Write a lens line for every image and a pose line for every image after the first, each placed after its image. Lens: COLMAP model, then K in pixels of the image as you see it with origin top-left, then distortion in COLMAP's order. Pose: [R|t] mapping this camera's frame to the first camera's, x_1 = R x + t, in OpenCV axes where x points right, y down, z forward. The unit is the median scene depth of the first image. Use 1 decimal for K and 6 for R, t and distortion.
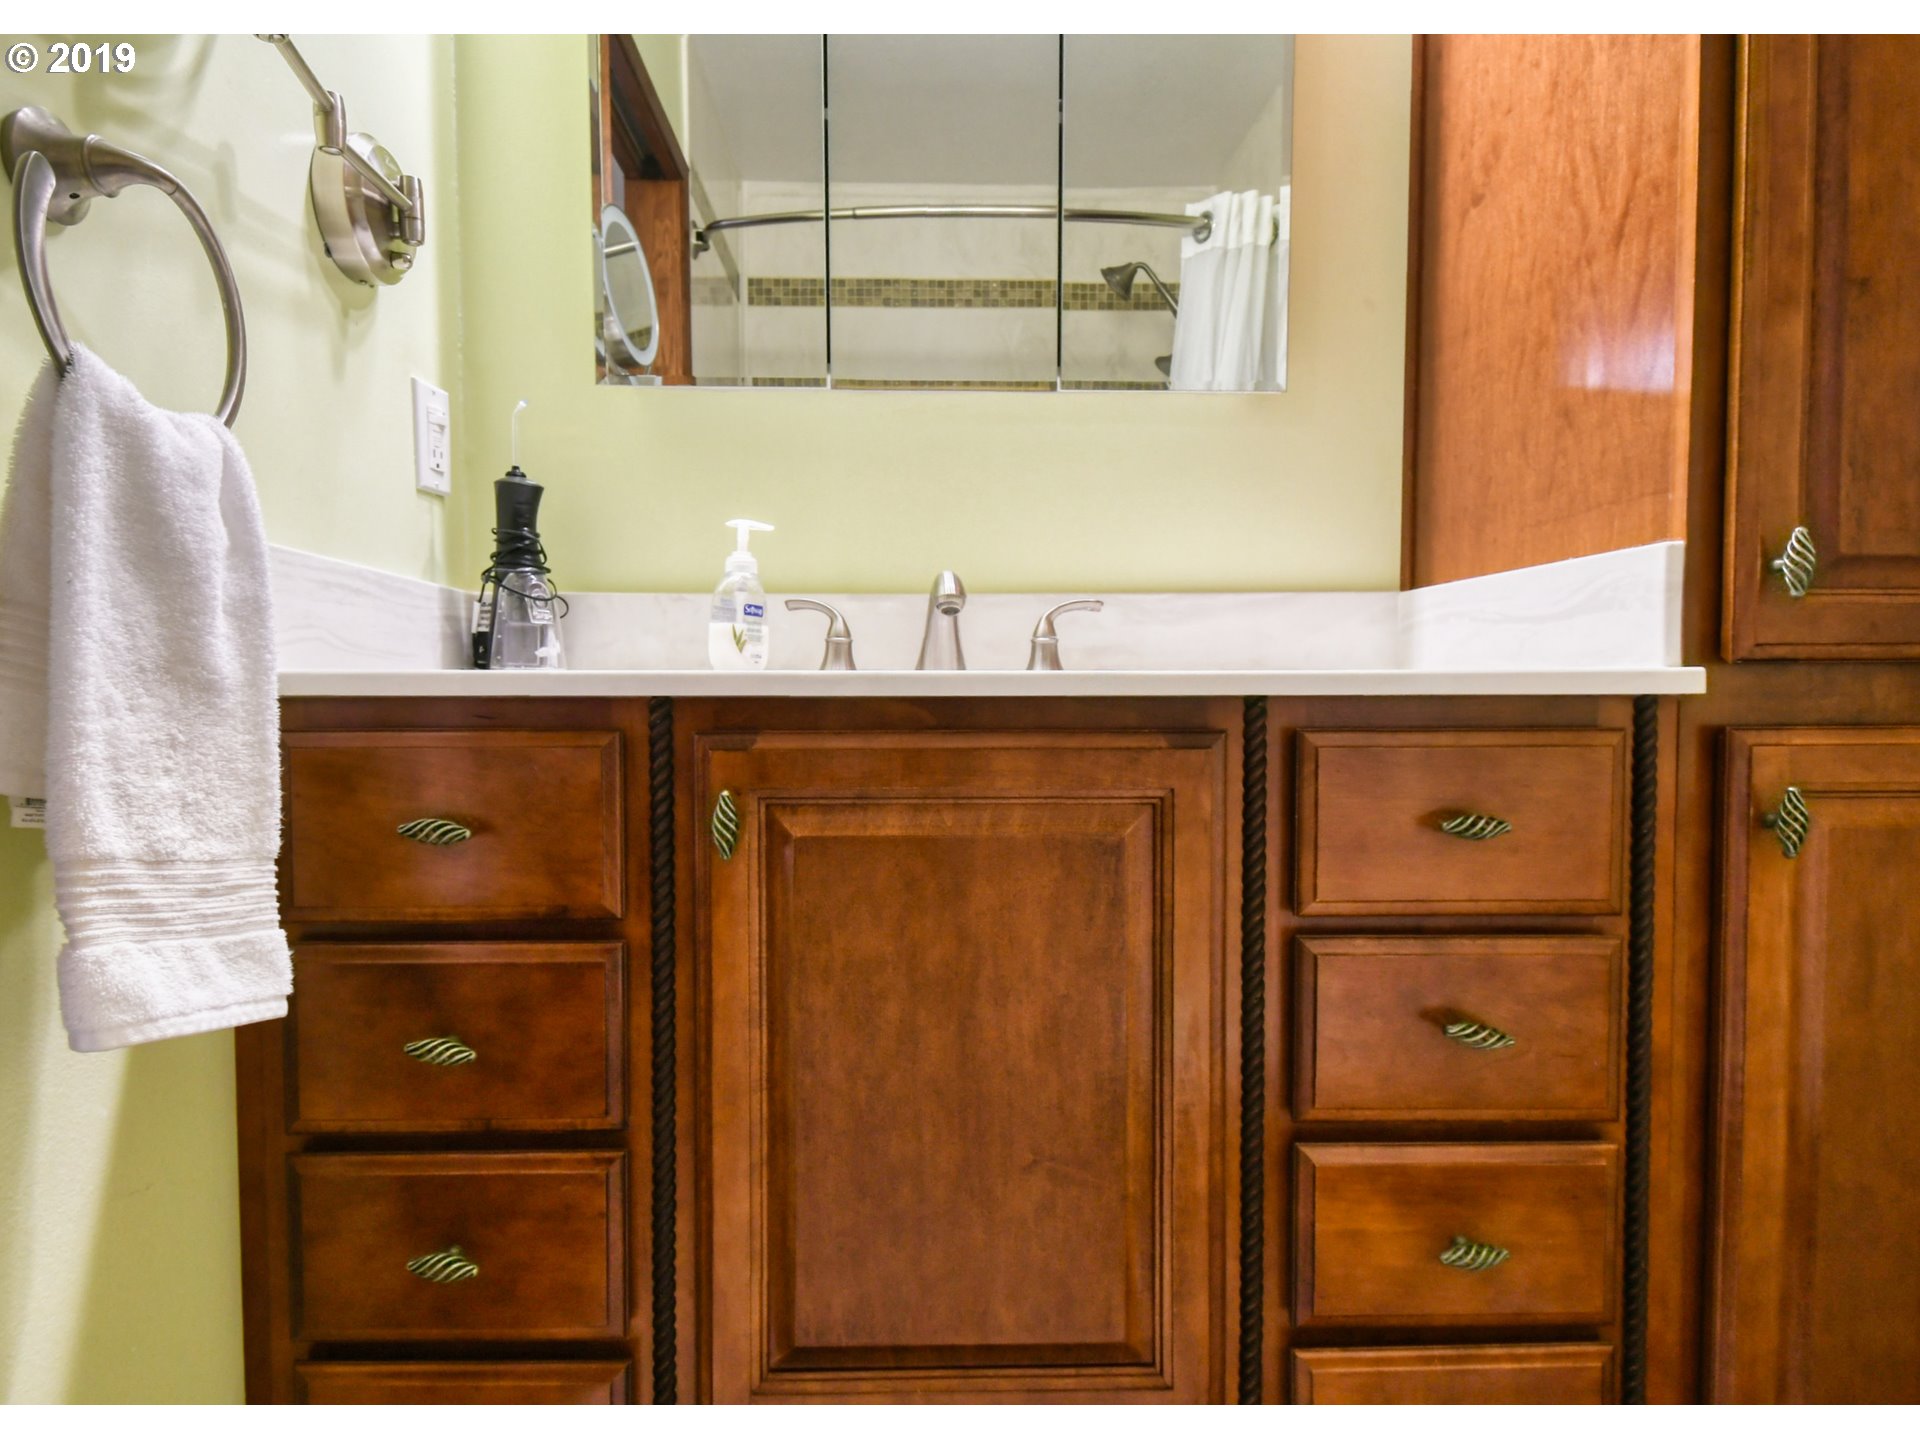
lens RADIAL K [[1112.9, 0, 958.3], [0, 1112.9, 732.1], [0, 0, 1]] dist [0.004417, 0.001352]
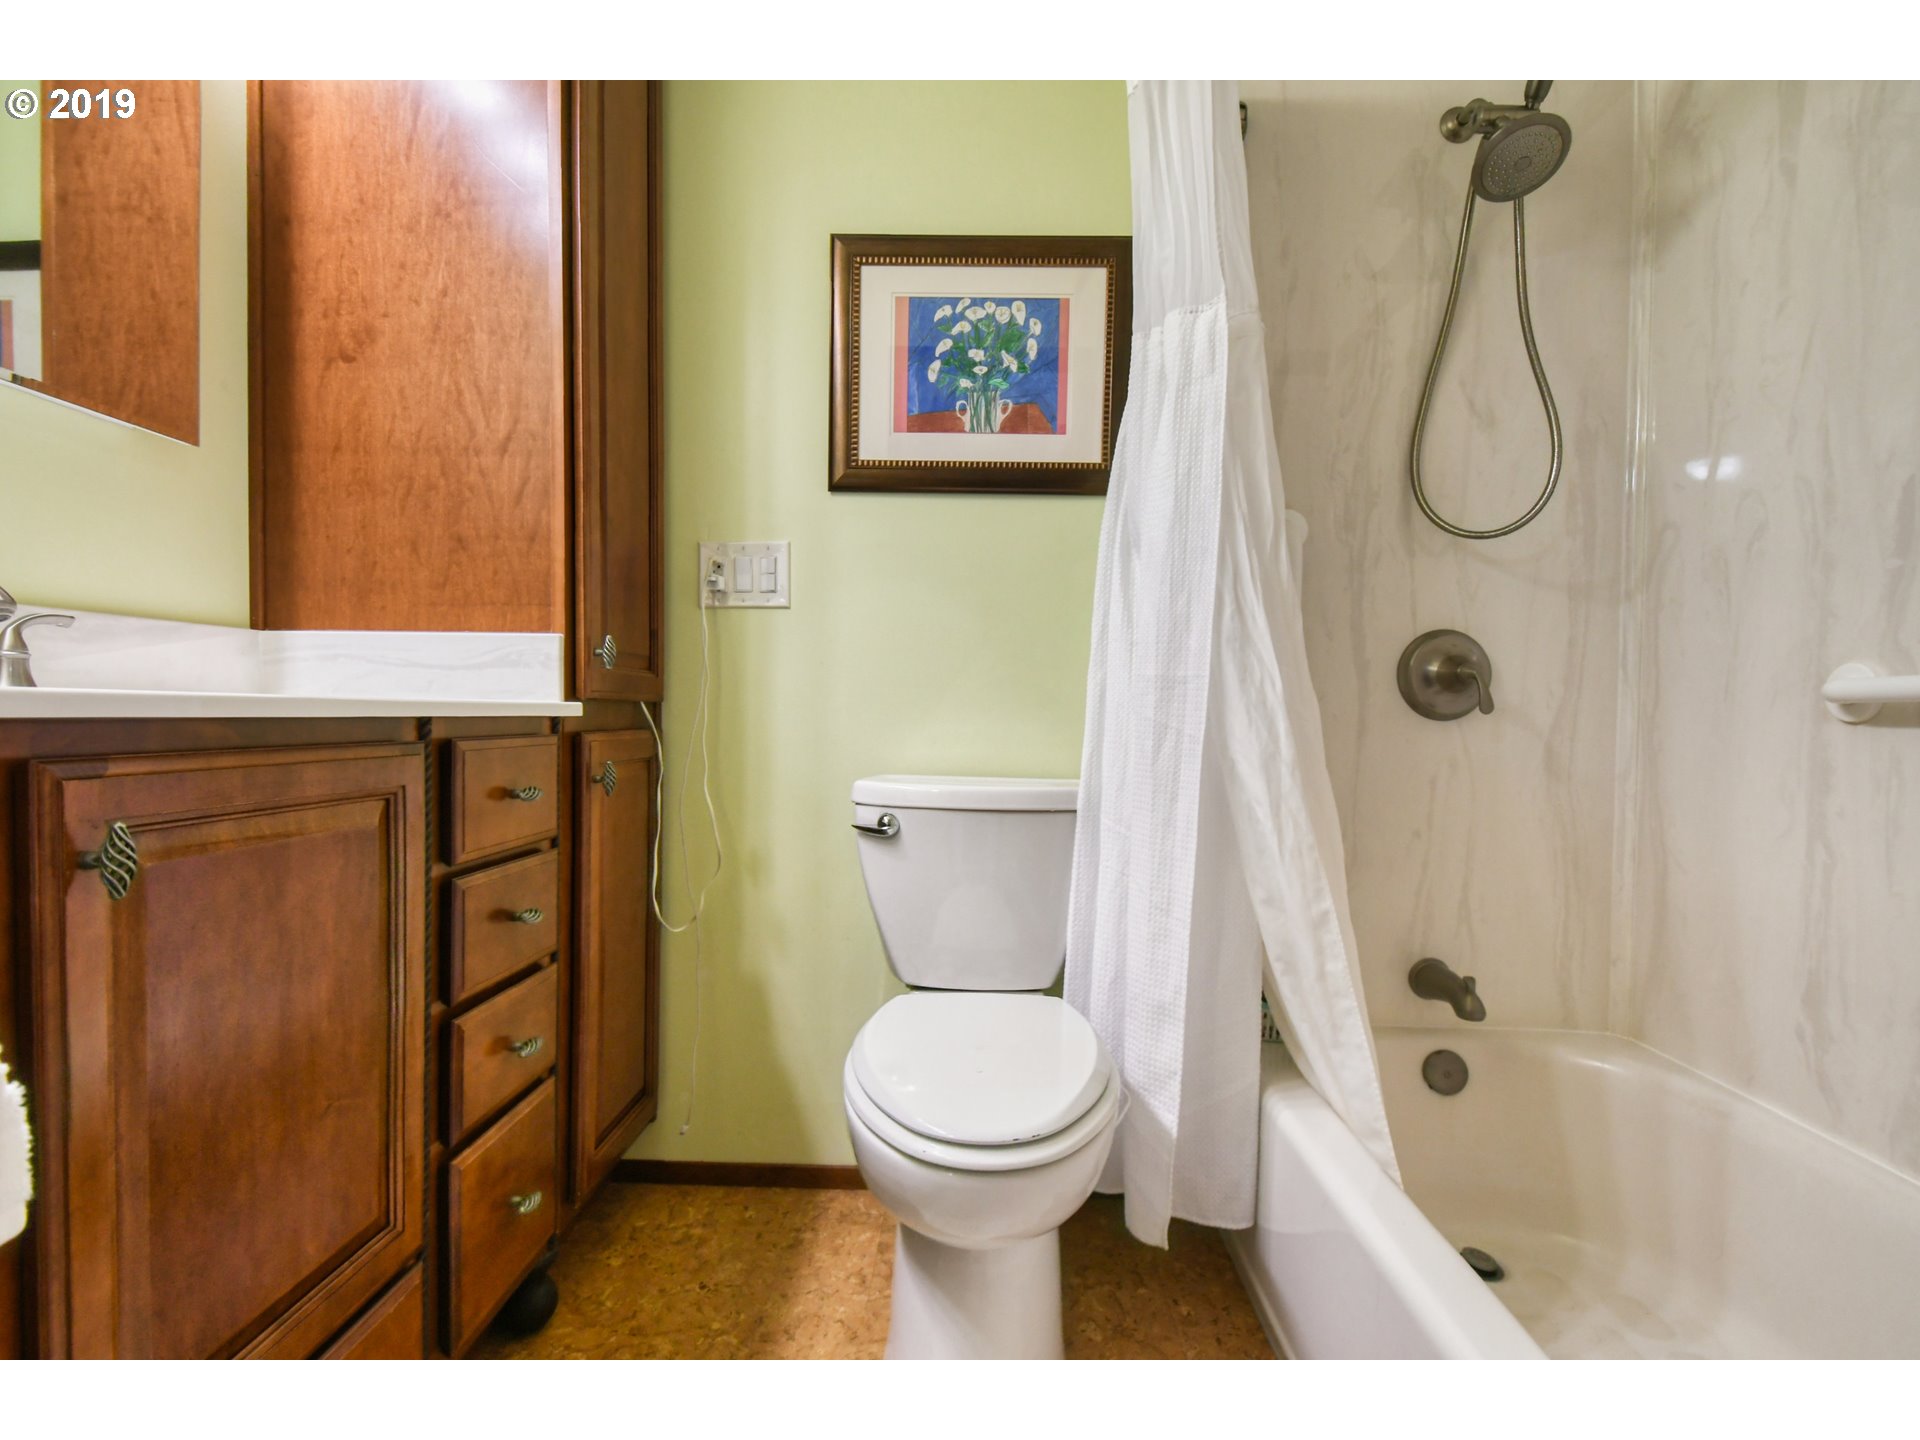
lens RADIAL K [[986.2, 0, 964.7], [0, 986.2, 732.2], [0, 0, 1]] dist [0.000541, -0.000342]
pose [[0.017164, -0.017775, 0.999695, -0.926056], [0.025511, 0.999524, 0.017334, -0.016218], [-0.999527, 0.025205, 0.017609, 0.271644]]
